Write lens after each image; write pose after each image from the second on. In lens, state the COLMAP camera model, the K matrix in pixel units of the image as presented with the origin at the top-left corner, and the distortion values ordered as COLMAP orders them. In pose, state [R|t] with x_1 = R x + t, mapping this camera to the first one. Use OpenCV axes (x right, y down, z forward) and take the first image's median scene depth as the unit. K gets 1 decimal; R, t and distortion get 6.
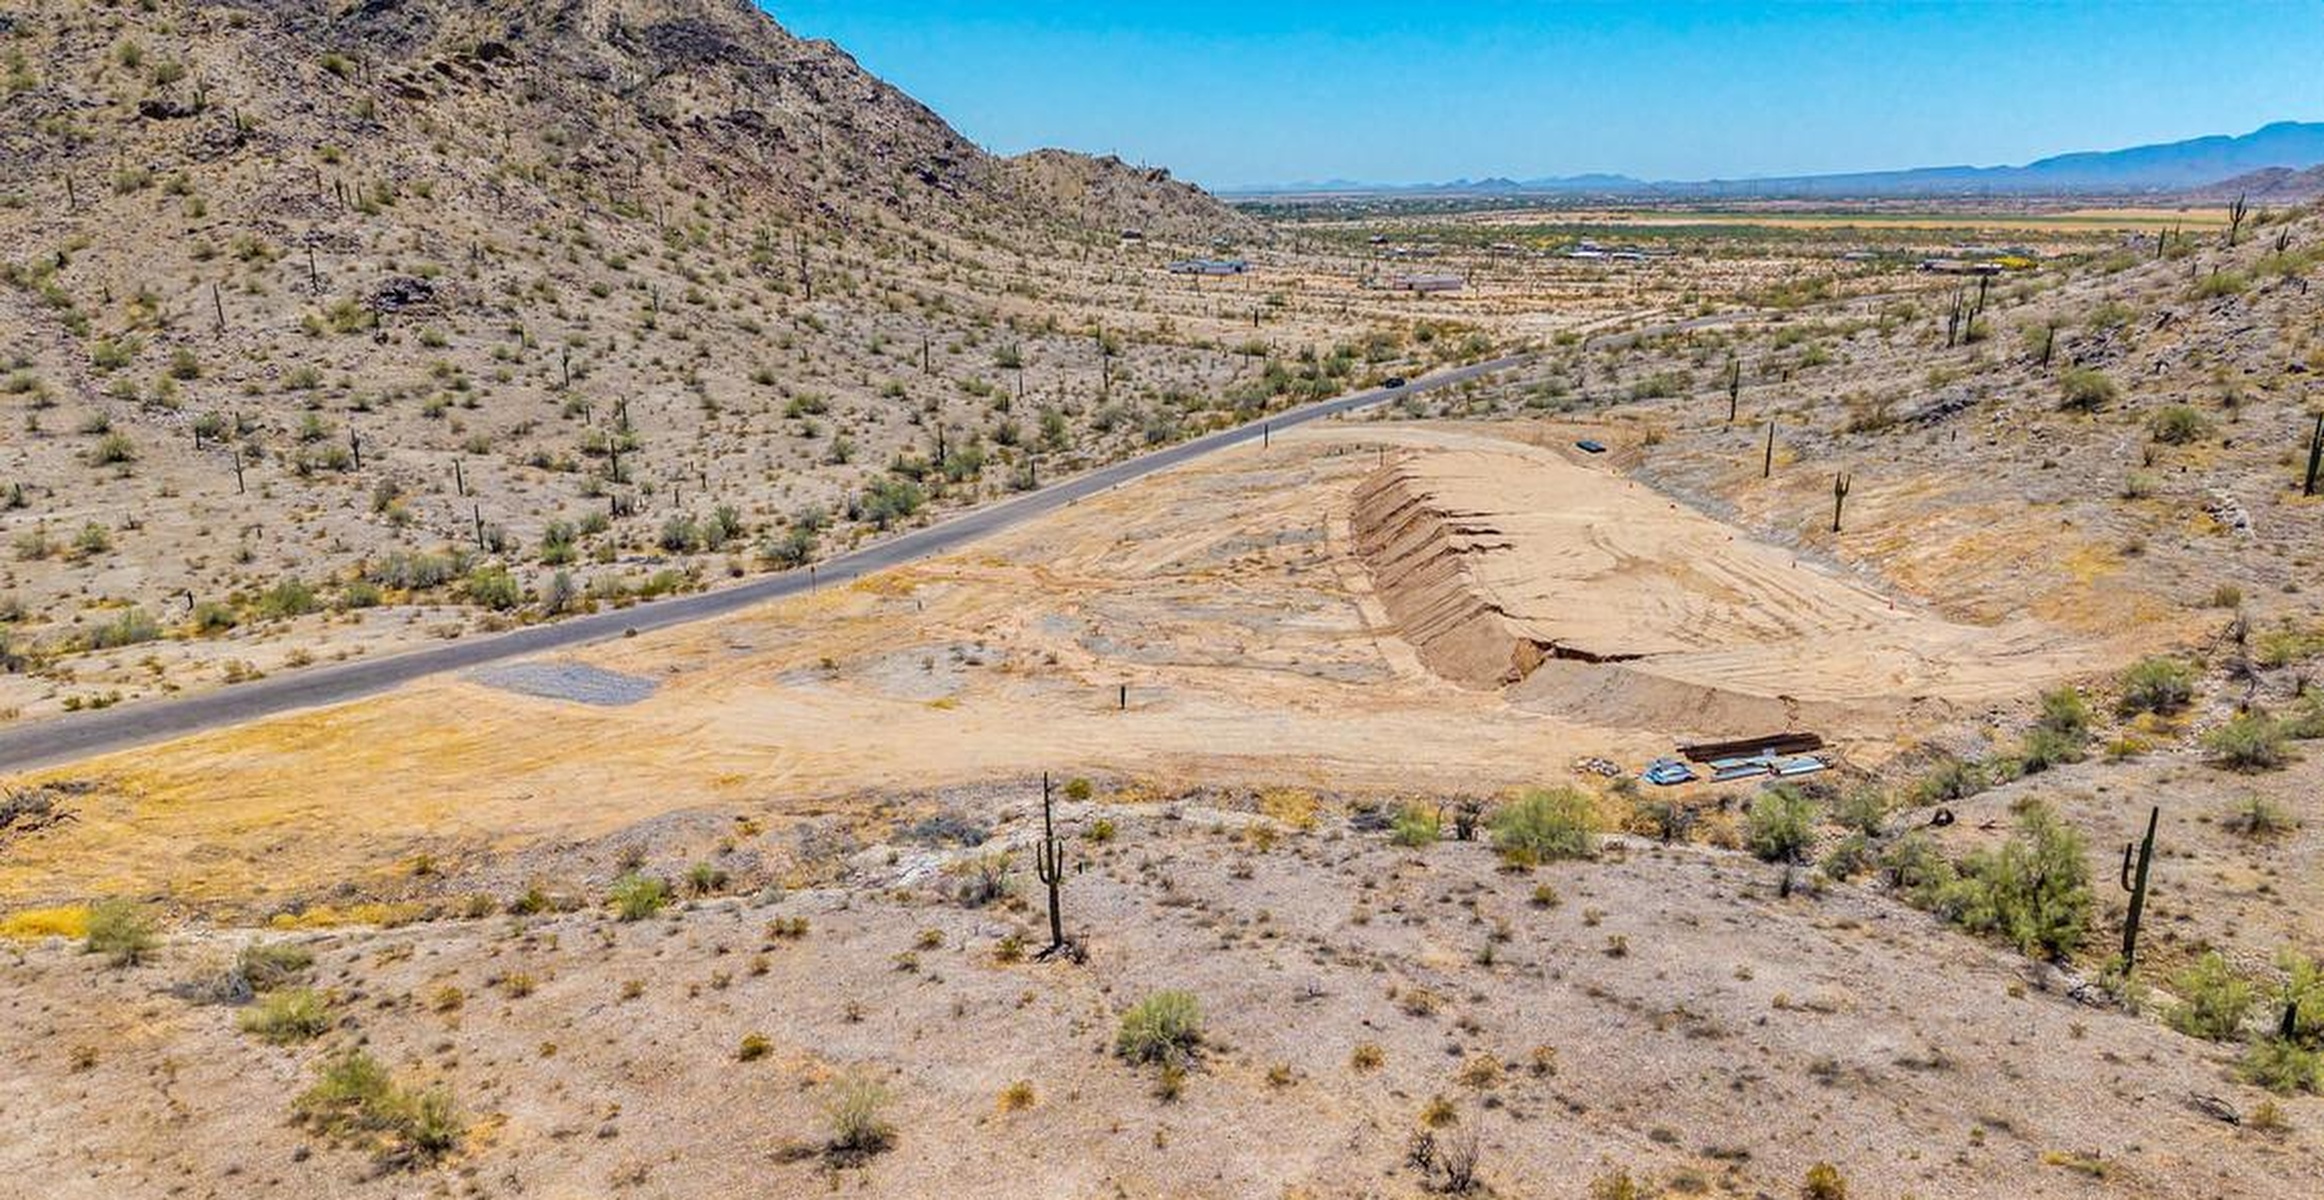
lens RADIAL K [[1563.9, 0, 1165.4], [0, 1563.9, 621.8], [0, 0, 1]] dist [-0.042489, 0.046668]
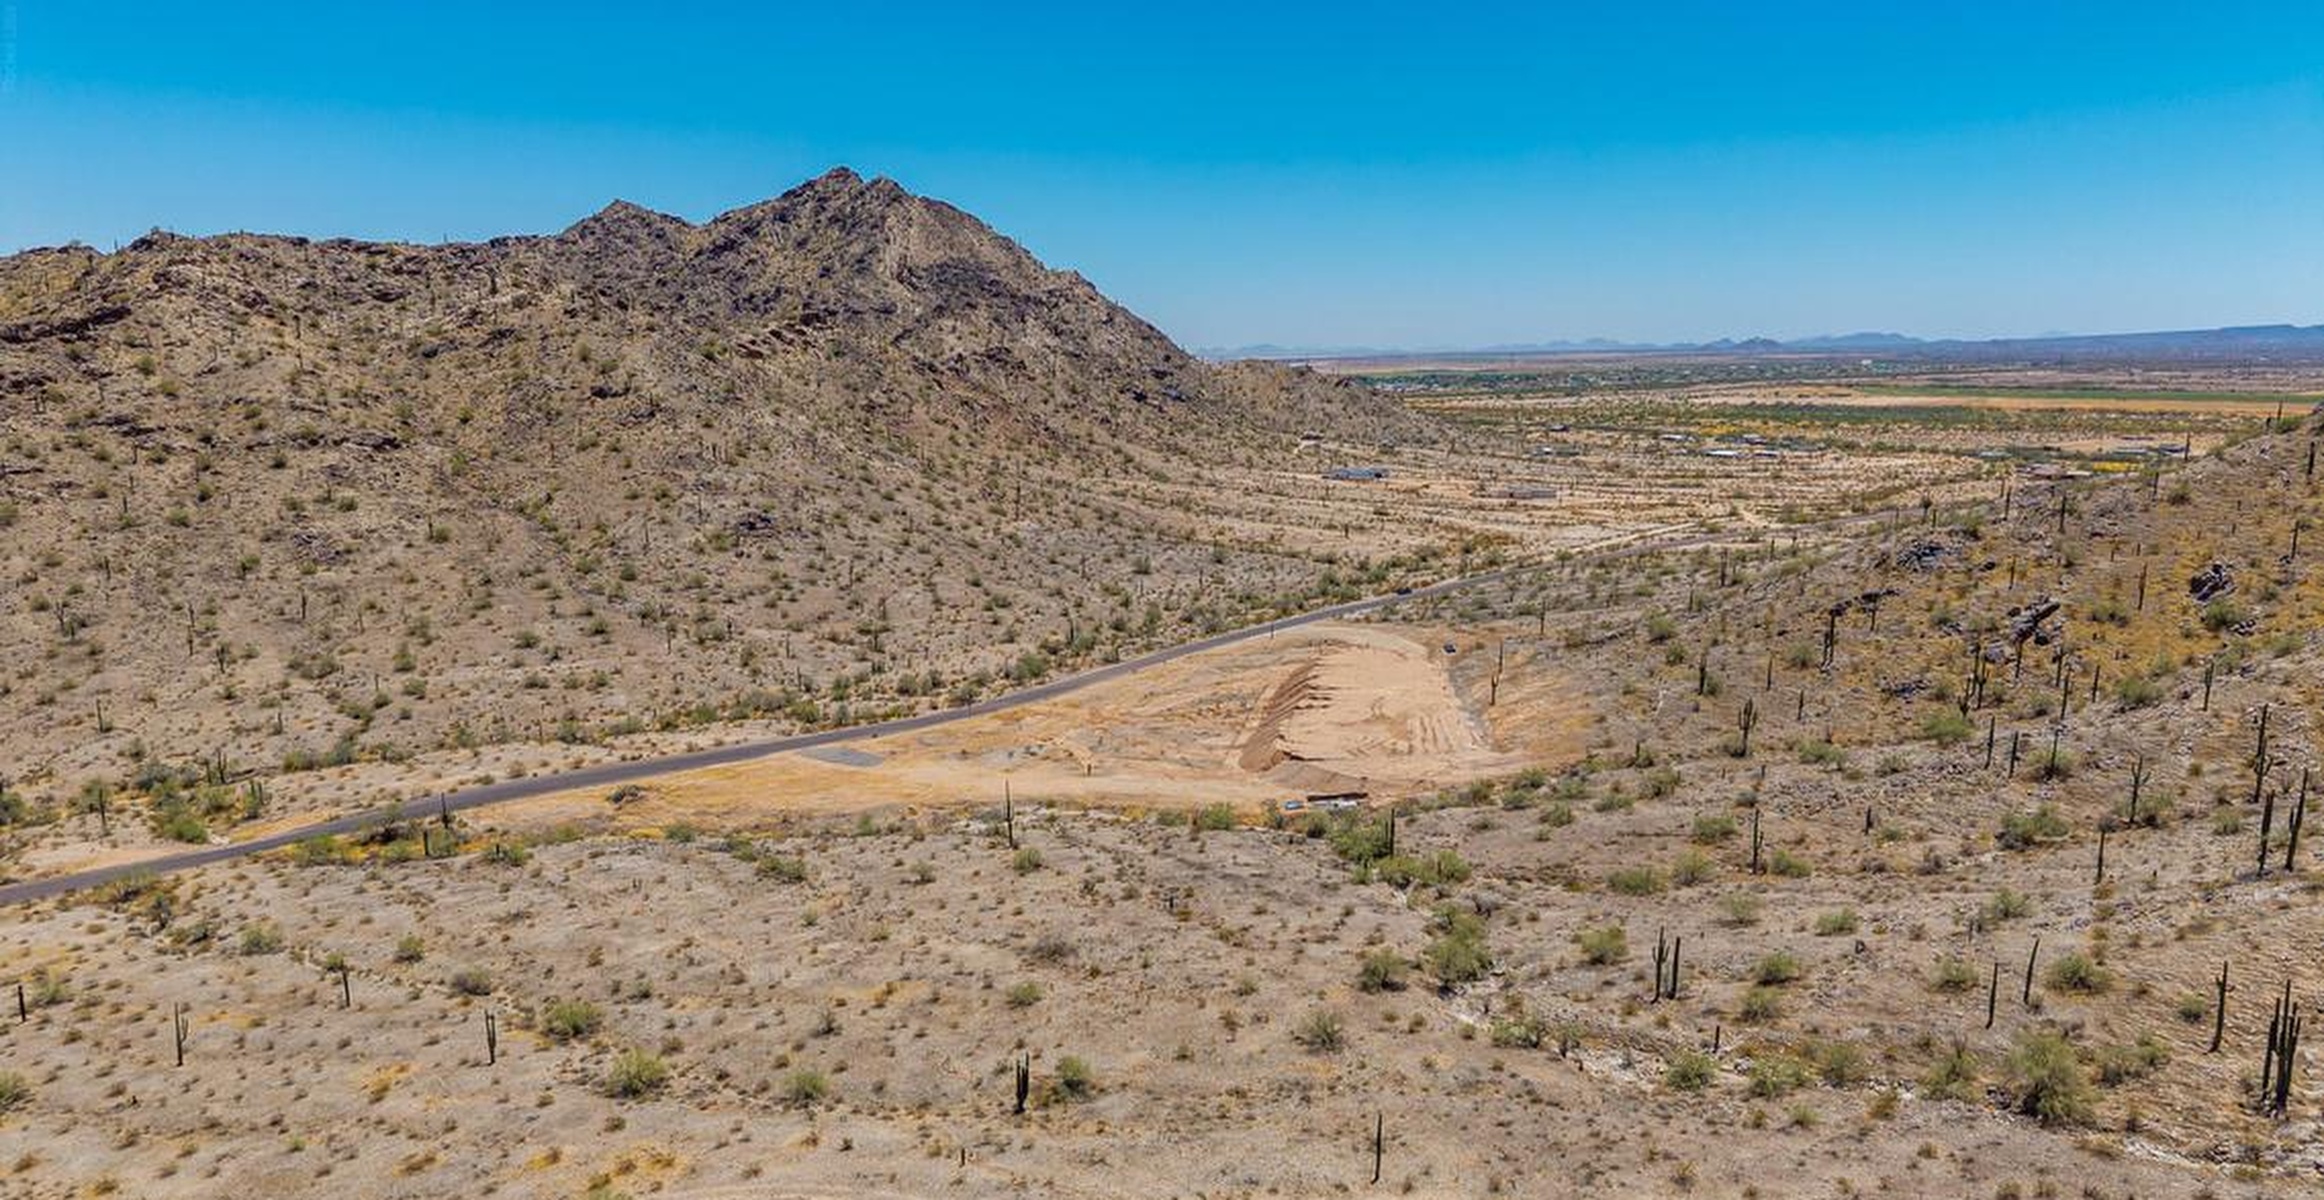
lens RADIAL K [[1524.8, 0, 1205.6], [0, 1524.8, 597.7], [0, 0, 1]] dist [0.030713, -0.068519]
pose [[0.990815, 0.020347, -0.133683, 0.161094], [-0.034993, 0.993519, -0.108147, 0.013627], [0.130616, 0.111832, 0.985106, -0.429612]]
